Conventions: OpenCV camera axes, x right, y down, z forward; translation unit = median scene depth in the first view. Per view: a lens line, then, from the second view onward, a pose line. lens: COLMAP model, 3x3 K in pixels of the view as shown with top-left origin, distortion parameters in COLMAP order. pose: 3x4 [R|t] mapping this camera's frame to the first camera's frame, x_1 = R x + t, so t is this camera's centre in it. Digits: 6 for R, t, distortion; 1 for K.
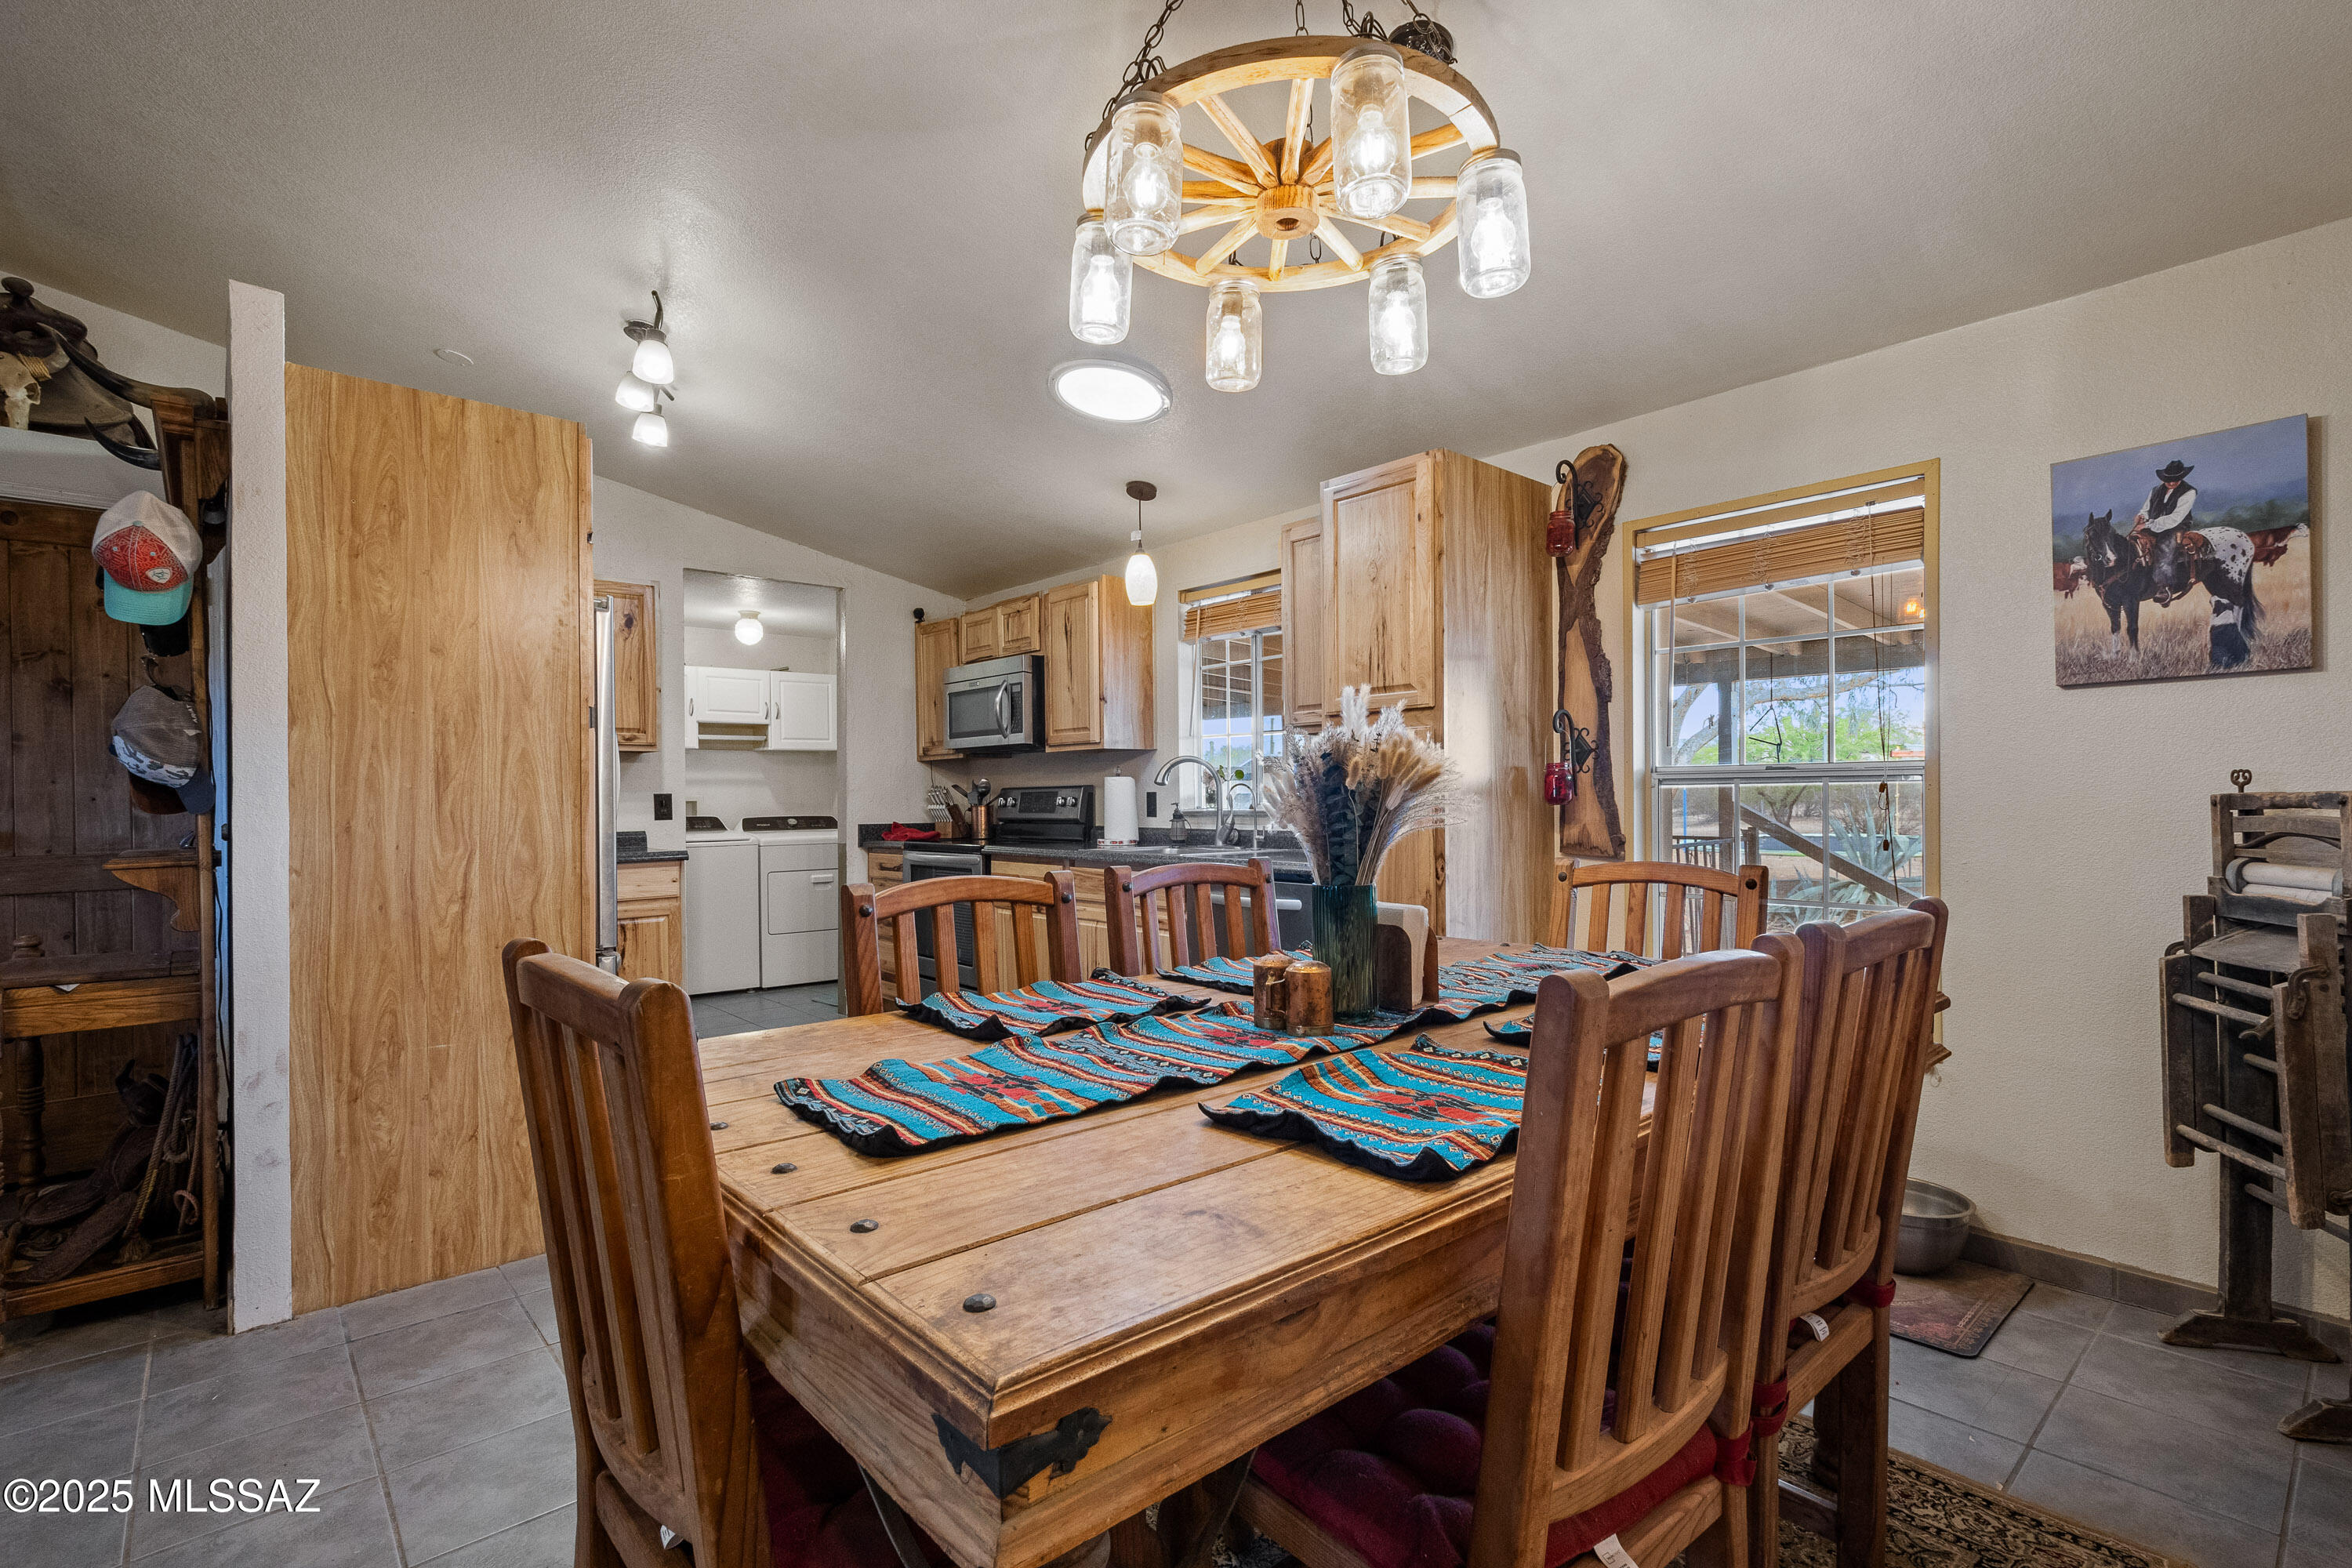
lens RADIAL K [[1080.4, 0, 1180.7], [0, 1080.4, 799.4], [0, 0, 1]] dist [0.007905, -0.000143]
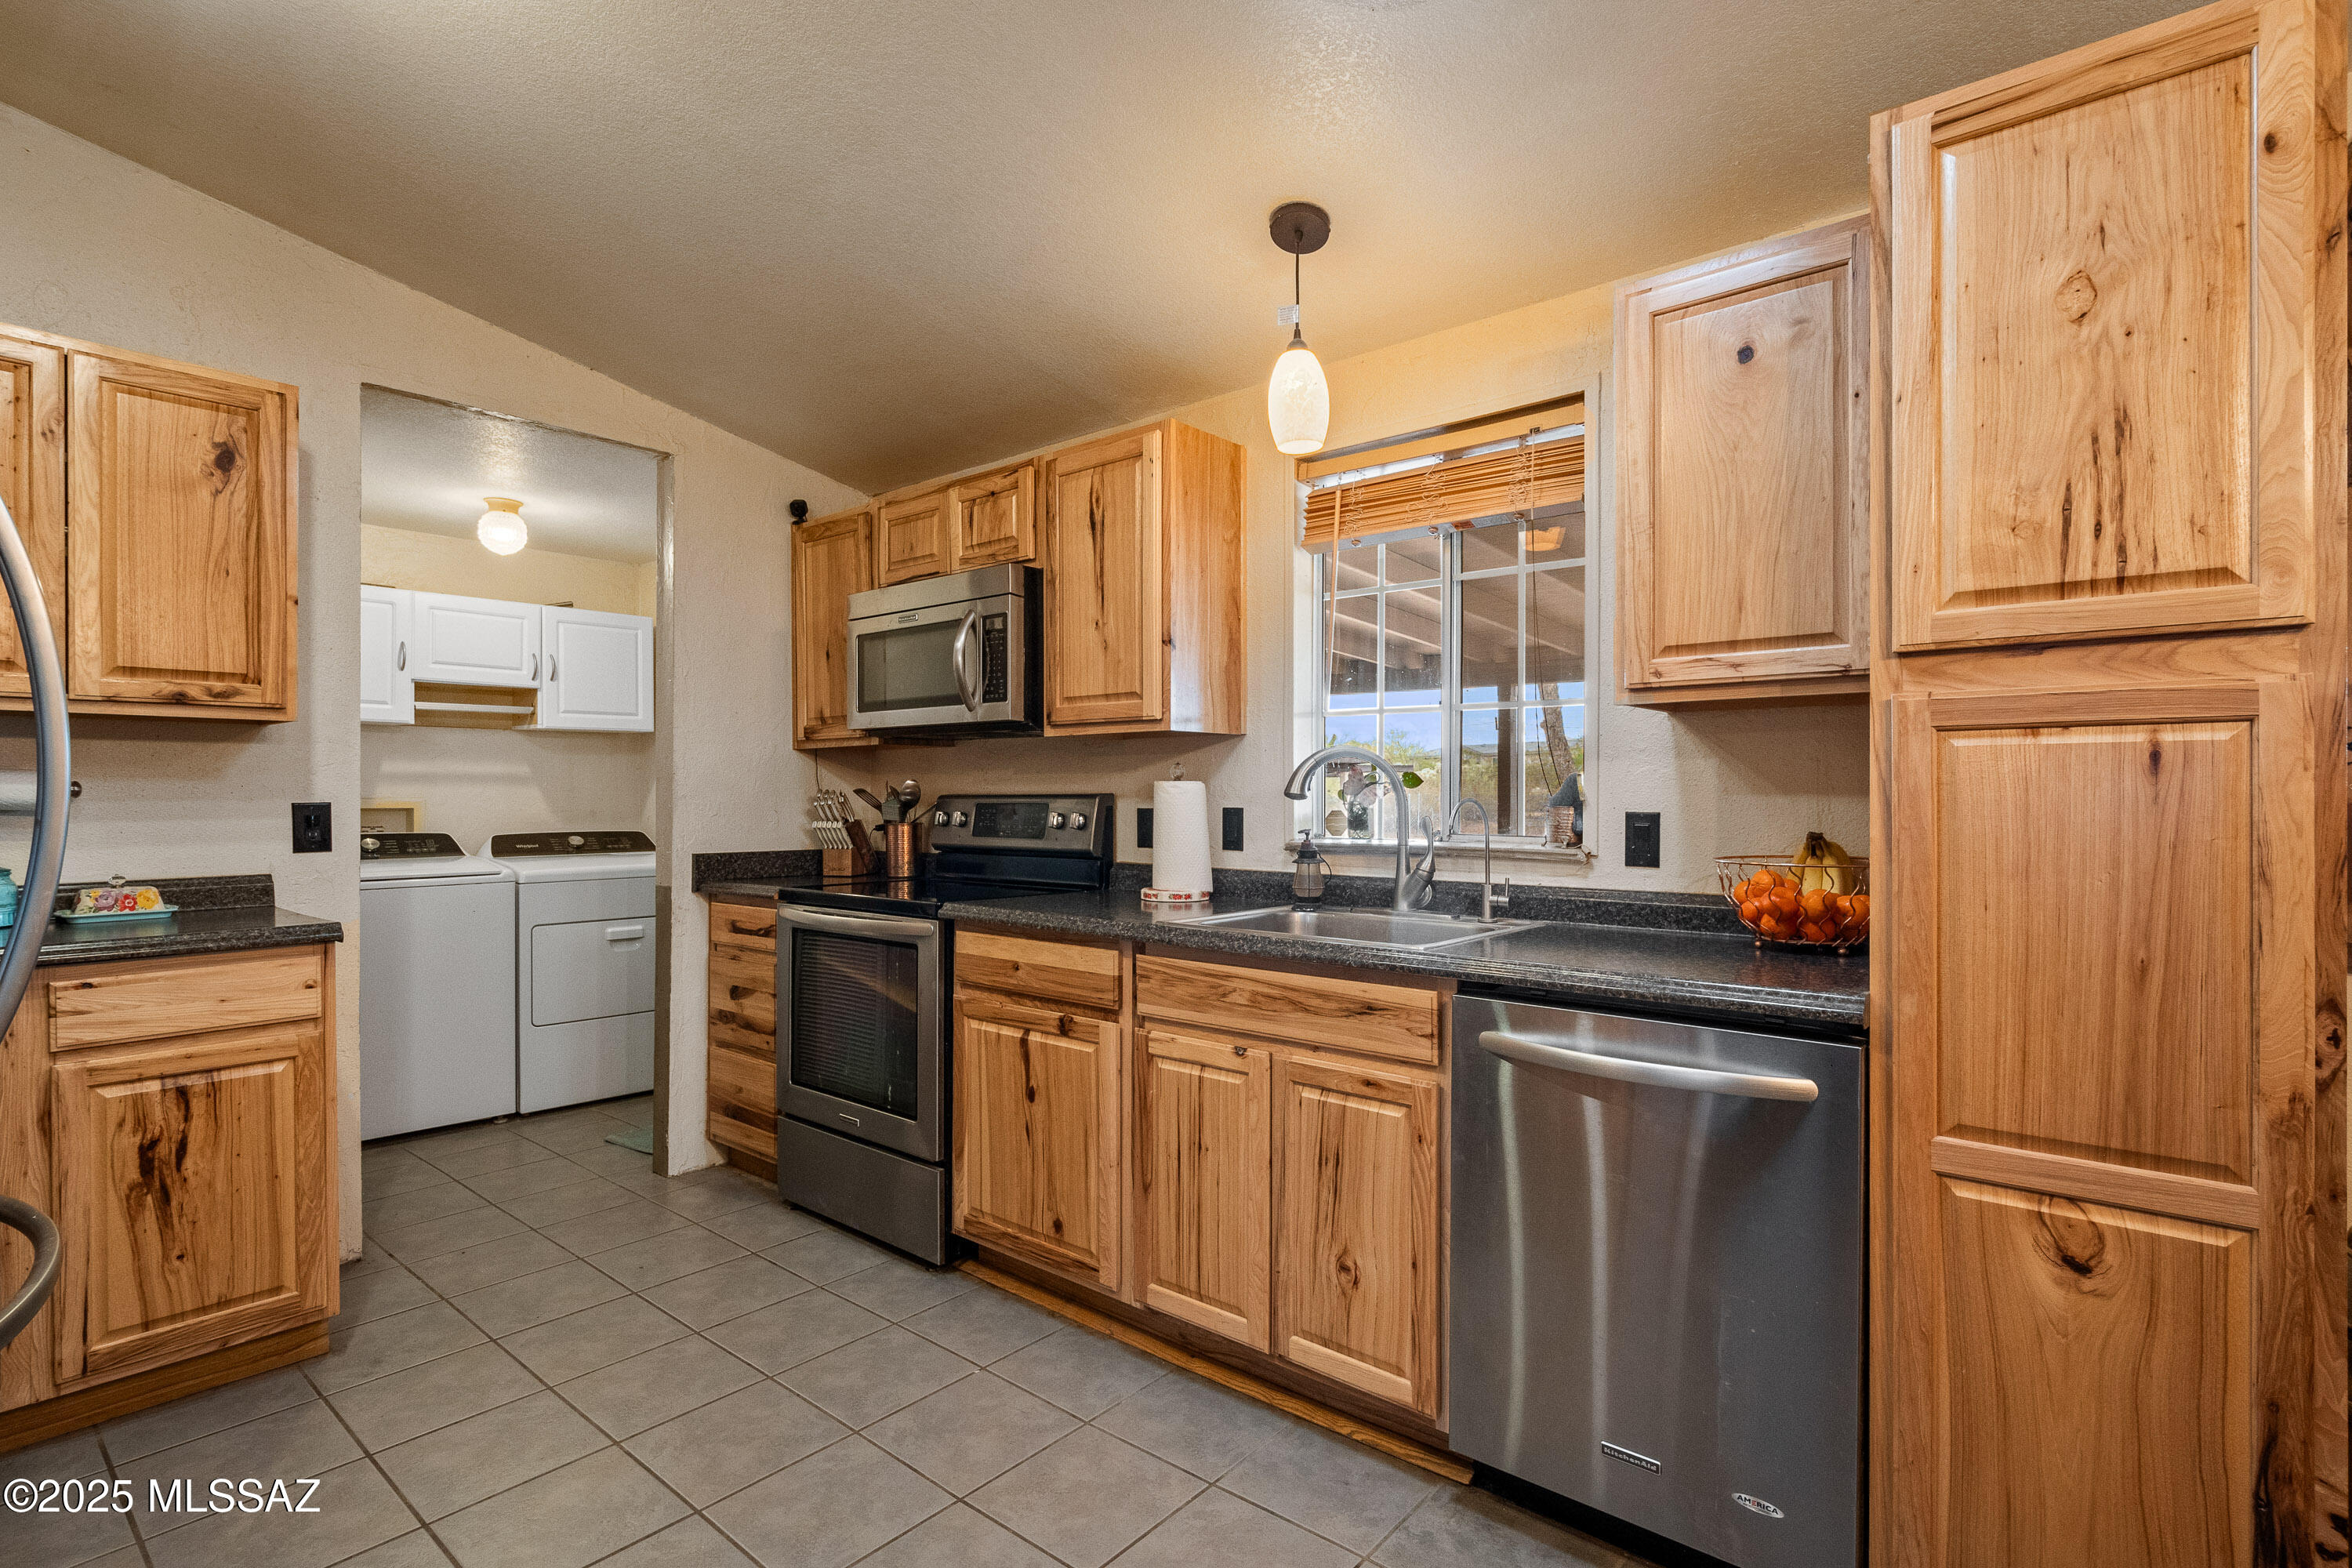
lens RADIAL K [[1124.1, 0, 1184.5], [0, 1124.1, 794.0], [0, 0, 1]] dist [-0.000308, -0.000690]
pose [[0.989145, 0.009714, 0.146620, -0.252752], [-0.009266, 0.999950, -0.003734, -0.021039], [-0.146649, 0.002335, 0.989186, 0.726250]]
